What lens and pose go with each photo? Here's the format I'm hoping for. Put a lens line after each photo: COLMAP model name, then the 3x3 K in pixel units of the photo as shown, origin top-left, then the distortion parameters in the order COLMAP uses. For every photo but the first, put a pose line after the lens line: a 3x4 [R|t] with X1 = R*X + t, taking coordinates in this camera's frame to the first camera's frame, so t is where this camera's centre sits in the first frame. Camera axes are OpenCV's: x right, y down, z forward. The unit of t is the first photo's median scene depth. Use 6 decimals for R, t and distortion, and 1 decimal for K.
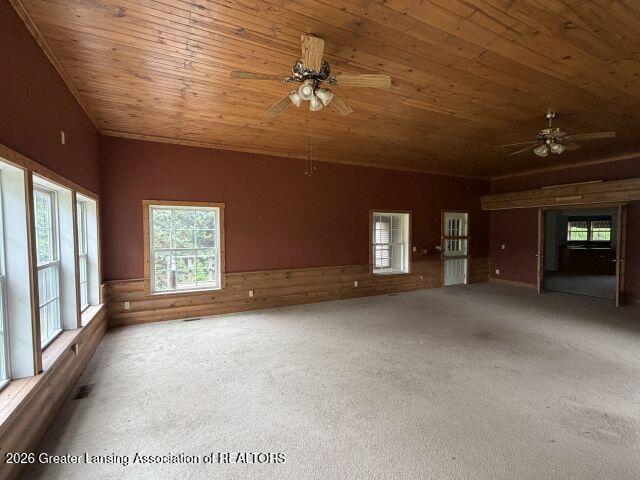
lens RADIAL K [[303.6, 0, 320.3], [0, 303.6, 241.0], [0, 0, 1]] dist [-0.004571, -0.000105]
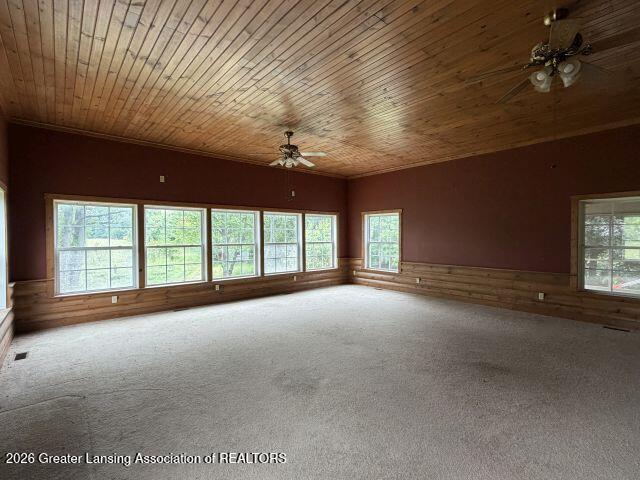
lens RADIAL K [[303.6, 0, 319.2], [0, 303.6, 239.3], [0, 0, 1]] dist [-0.004571, -0.000105]
pose [[0.238121, 0.016668, -0.971092, 0.825227], [-0.031290, 0.999465, 0.009482, 0.007104], [0.970731, 0.028128, 0.238516, 0.302197]]
